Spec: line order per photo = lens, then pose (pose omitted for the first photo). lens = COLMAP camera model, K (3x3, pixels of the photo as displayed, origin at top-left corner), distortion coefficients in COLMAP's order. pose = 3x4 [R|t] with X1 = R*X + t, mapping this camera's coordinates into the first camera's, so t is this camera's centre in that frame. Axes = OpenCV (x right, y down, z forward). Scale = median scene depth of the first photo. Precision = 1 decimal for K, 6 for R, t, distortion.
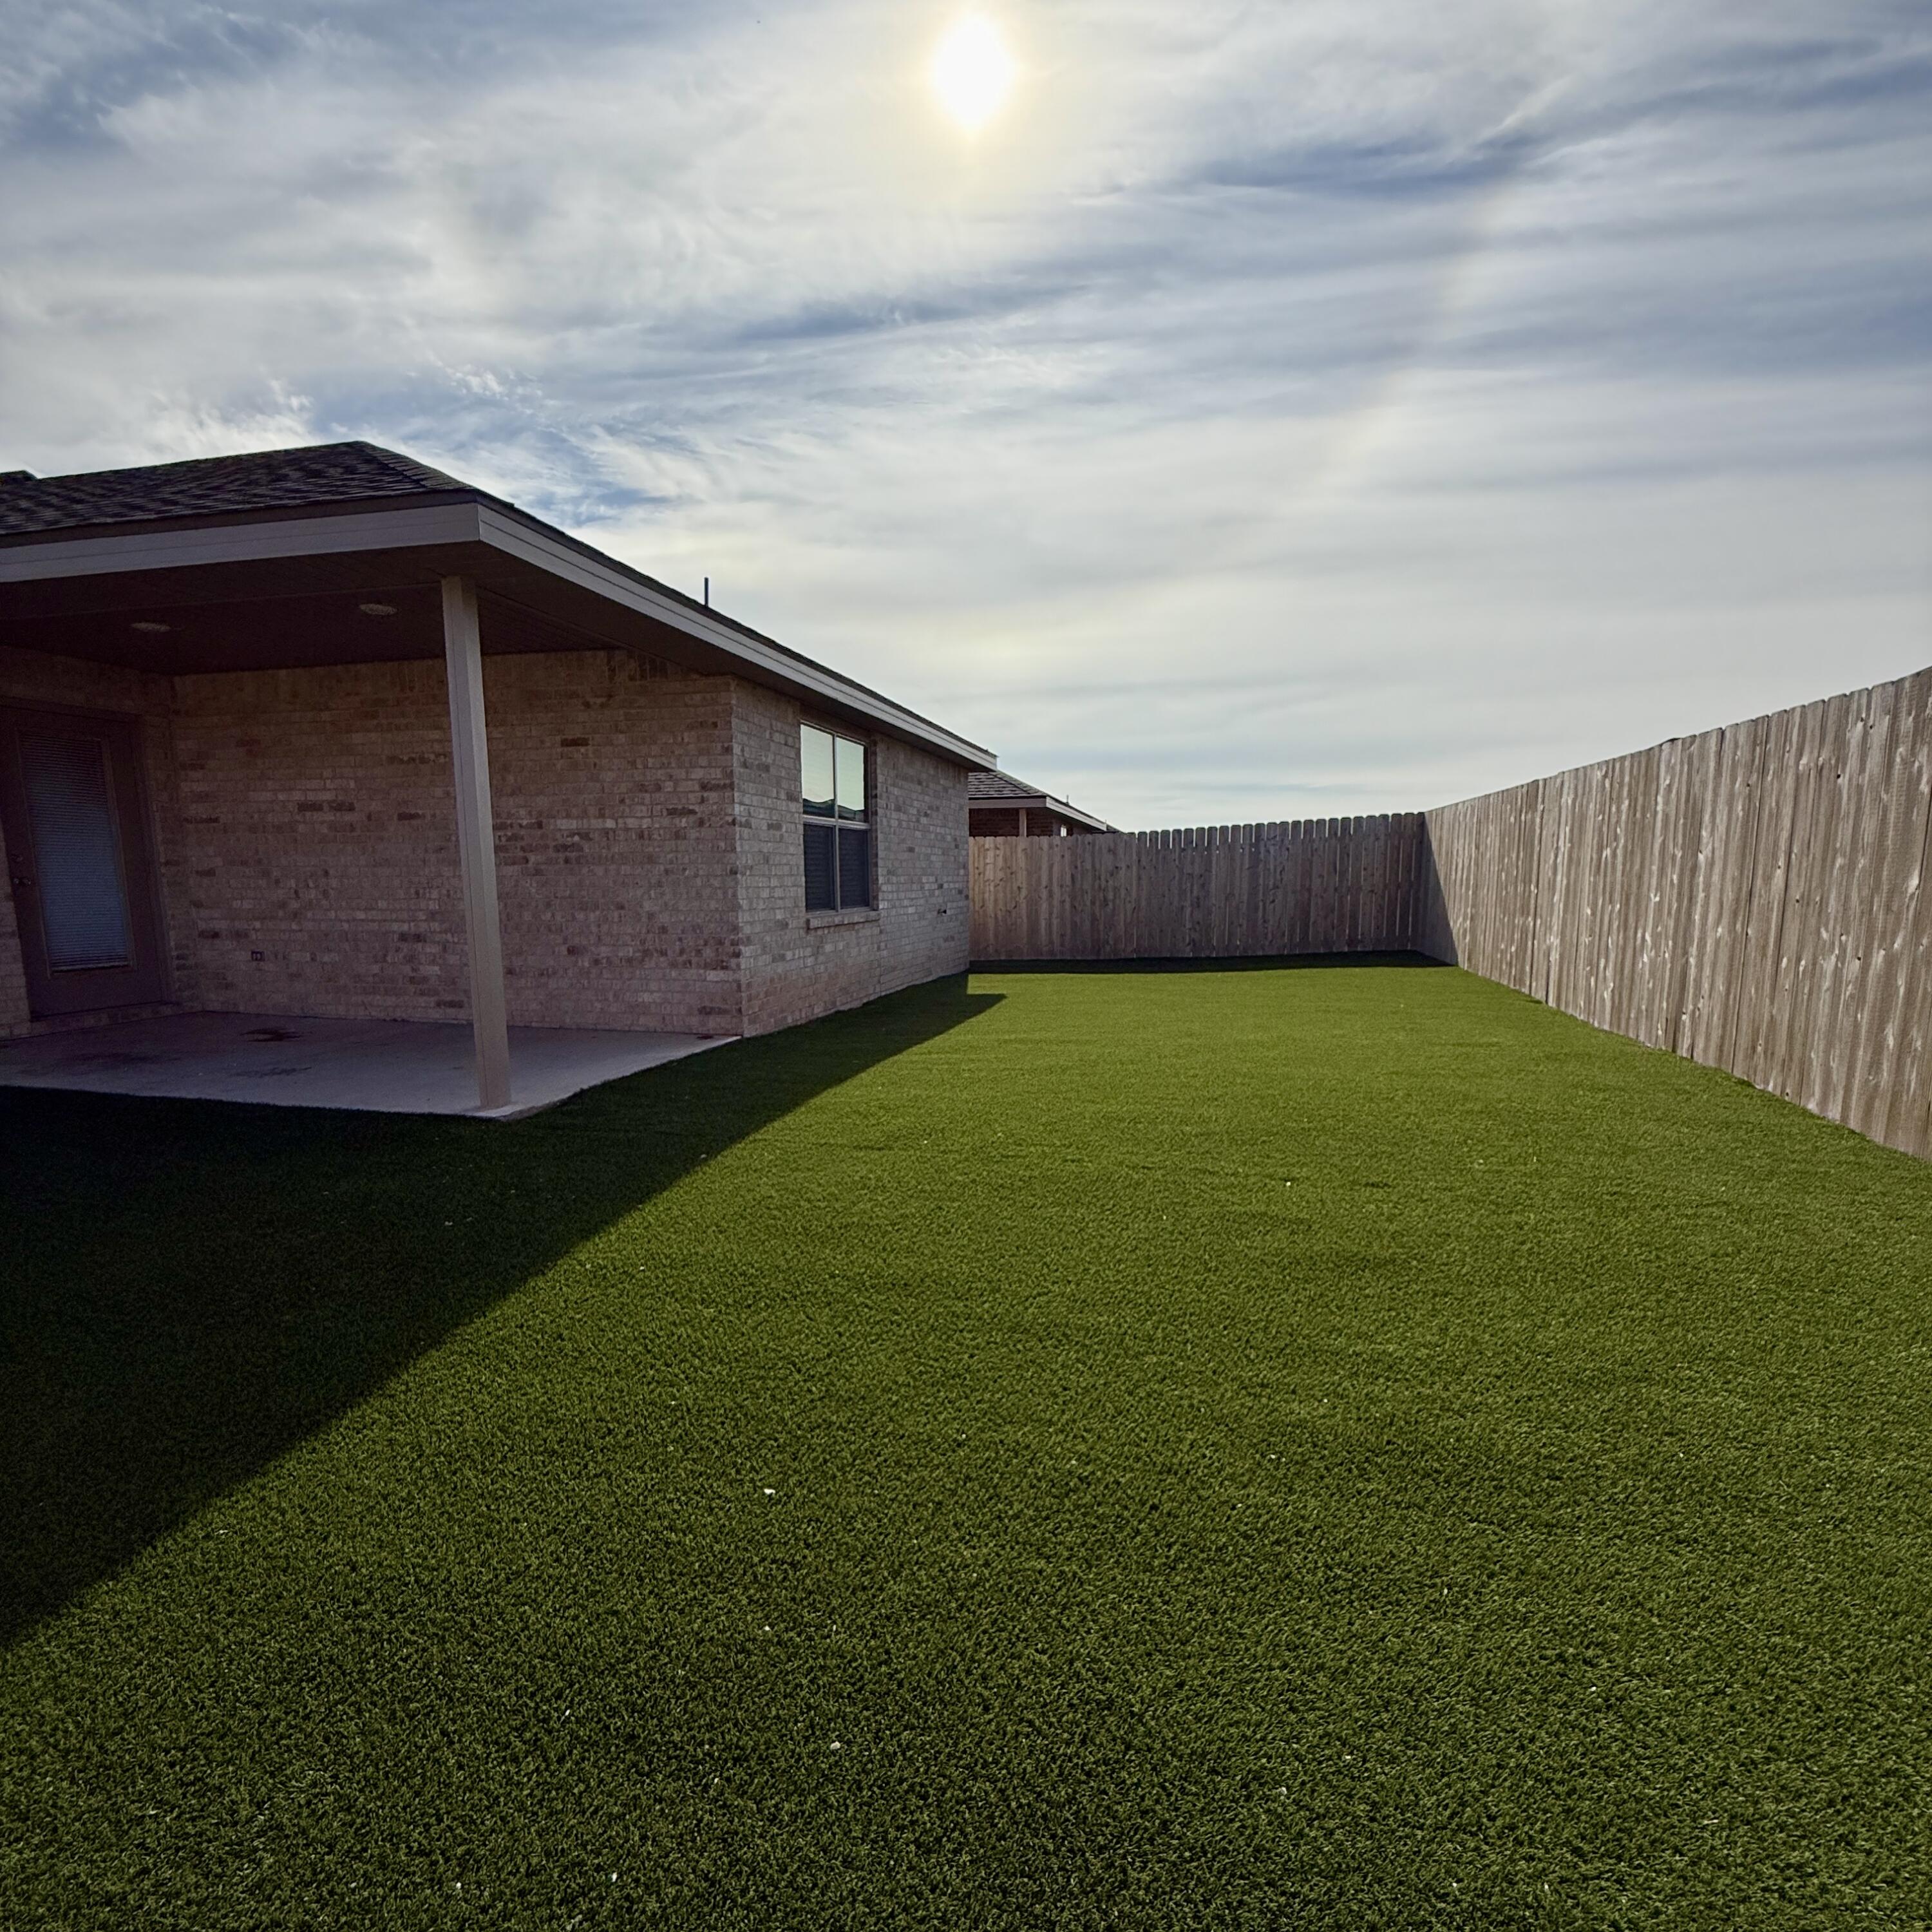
lens RADIAL K [[1056.3, 0, 965.2], [0, 1056.3, 1009.5], [0, 0, 1]] dist [-0.002568, 0.000064]
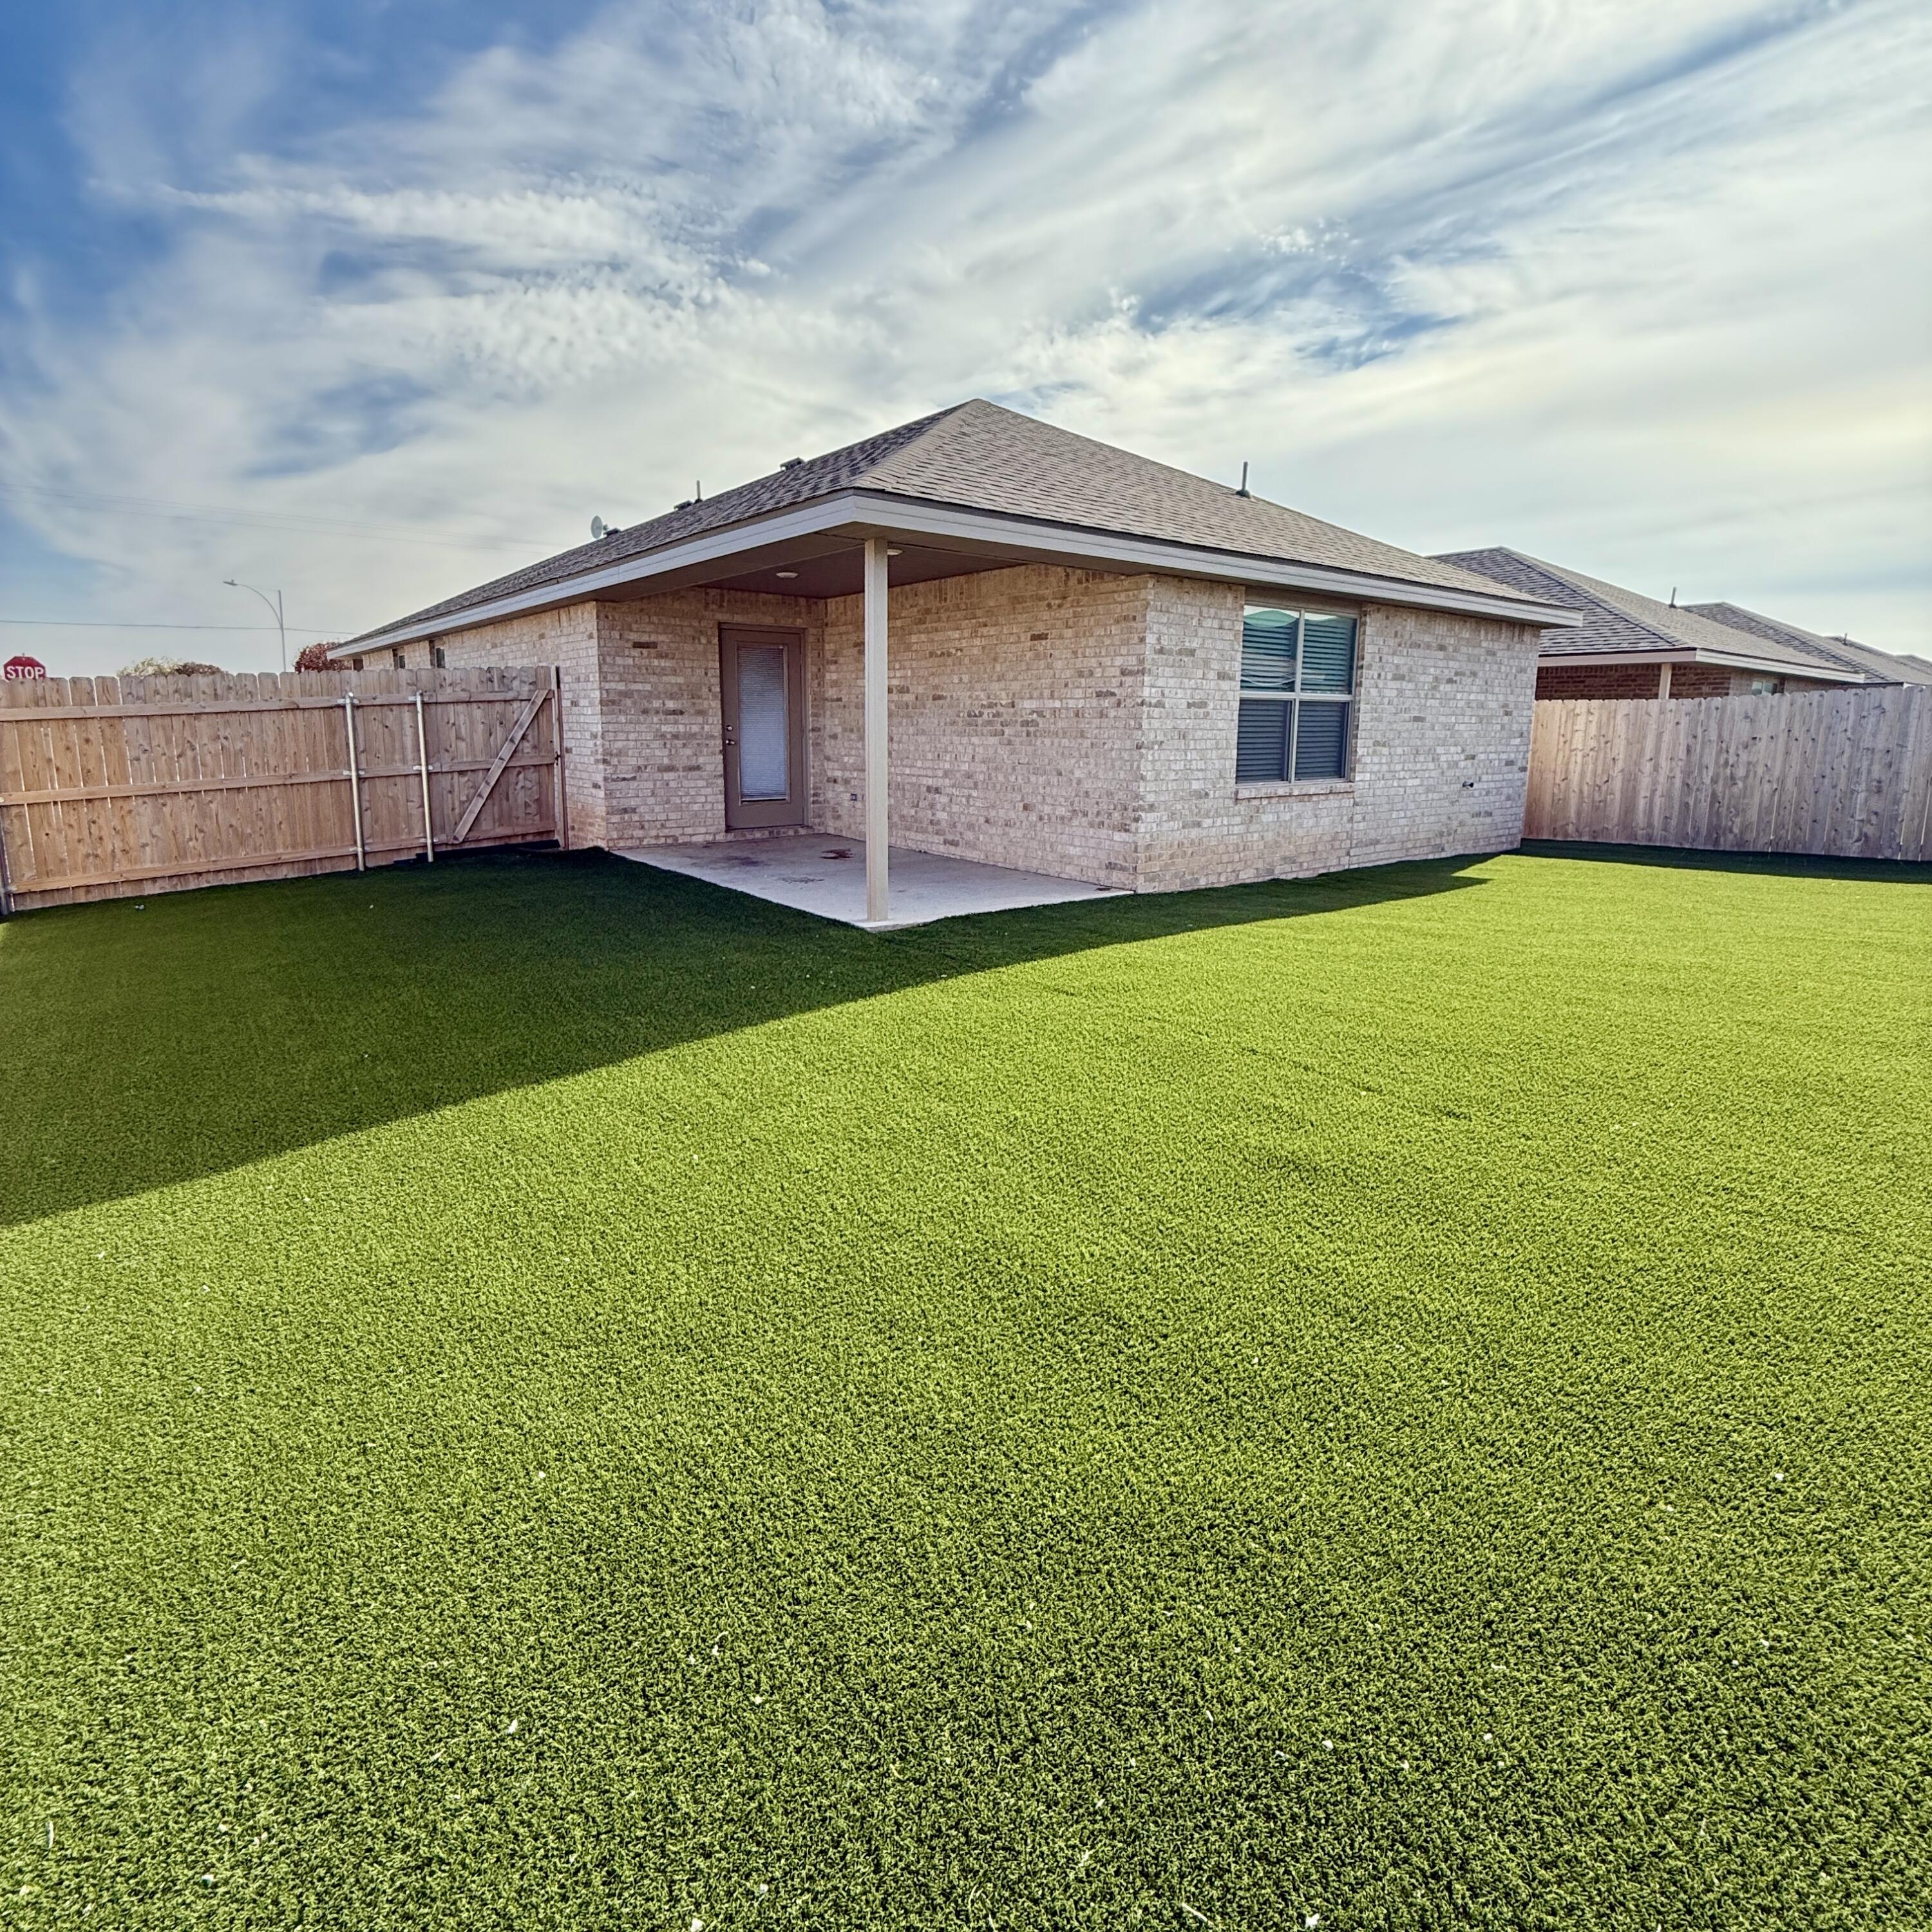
lens RADIAL K [[1064.0, 0, 961.0], [0, 1064.0, 873.2], [0, 0, 1]] dist [0.000414, -0.002299]
pose [[0.778821, 0.097931, -0.619554, 0.330442], [-0.088363, 0.995016, 0.046200, -0.028941], [0.620991, 0.018764, 0.783593, -0.013261]]
